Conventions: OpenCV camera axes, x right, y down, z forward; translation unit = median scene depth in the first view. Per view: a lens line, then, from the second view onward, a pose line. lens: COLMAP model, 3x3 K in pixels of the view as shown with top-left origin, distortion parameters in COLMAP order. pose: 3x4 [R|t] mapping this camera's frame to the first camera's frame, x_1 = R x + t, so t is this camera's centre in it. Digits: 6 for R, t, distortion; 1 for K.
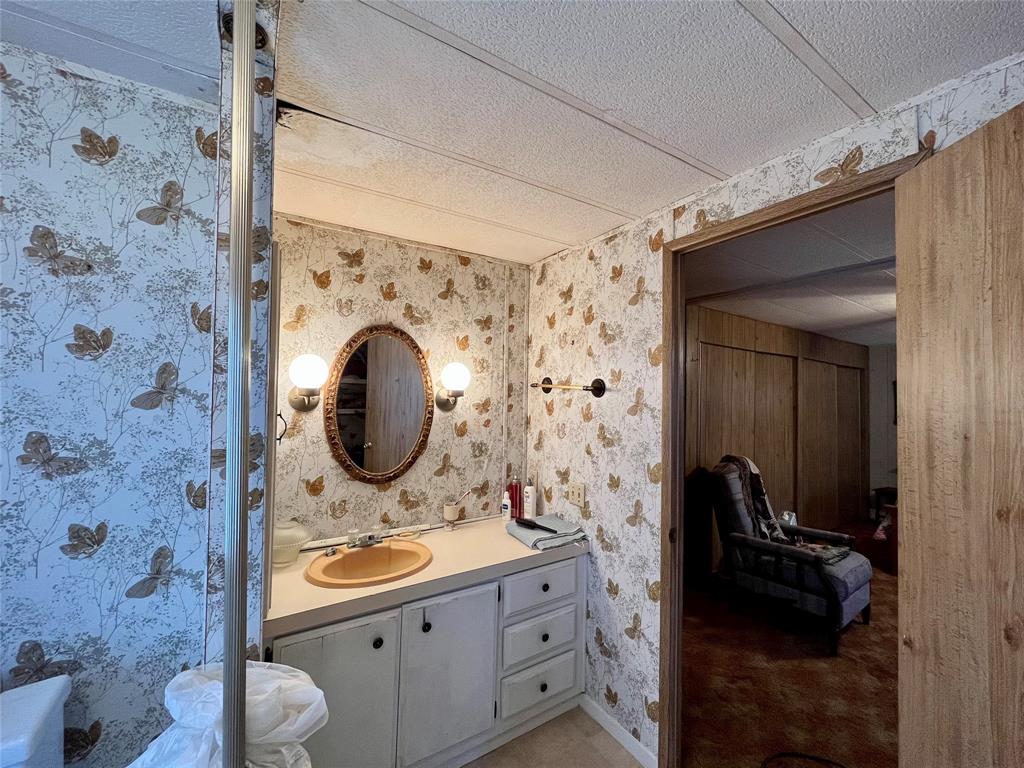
lens RADIAL K [[413.5, 0, 518.5], [0, 413.5, 389.3], [0, 0, 1]] dist [-0.003615, 0.000057]
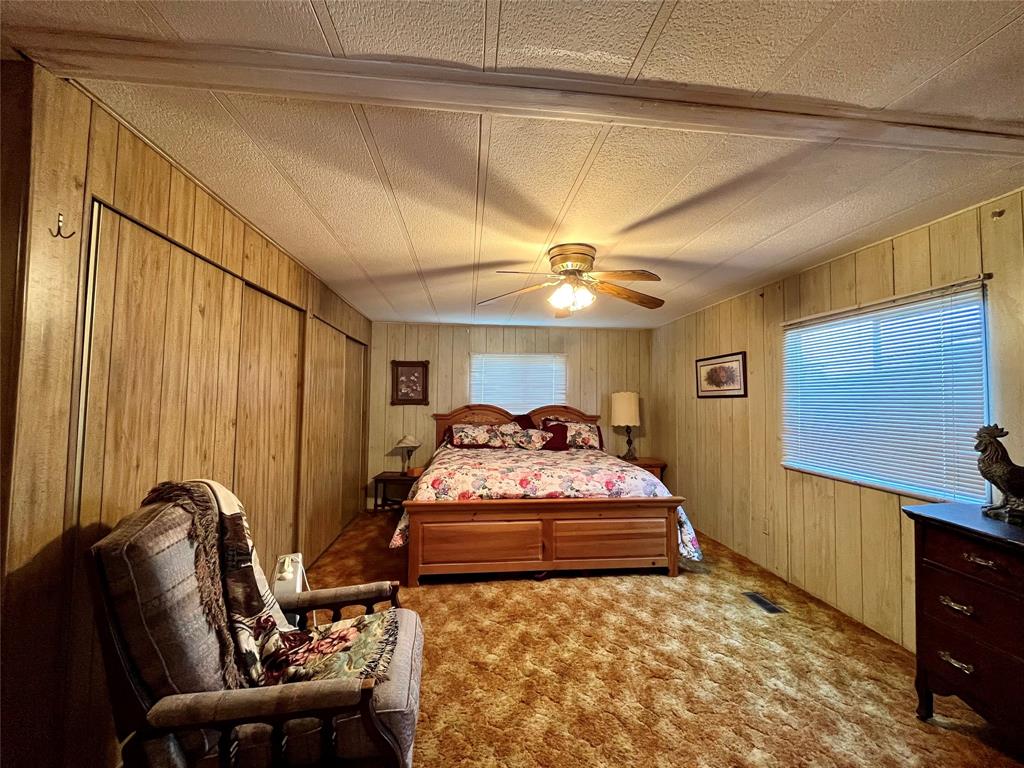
lens RADIAL K [[413.5, 0, 514.8], [0, 413.5, 376.1], [0, 0, 1]] dist [-0.003615, 0.000057]
pose [[0.451146, 0.030246, 0.891937, 0.301787], [-0.021324, 0.999506, -0.023108, 0.055298], [-0.892195, -0.008594, 0.451568, 0.513957]]
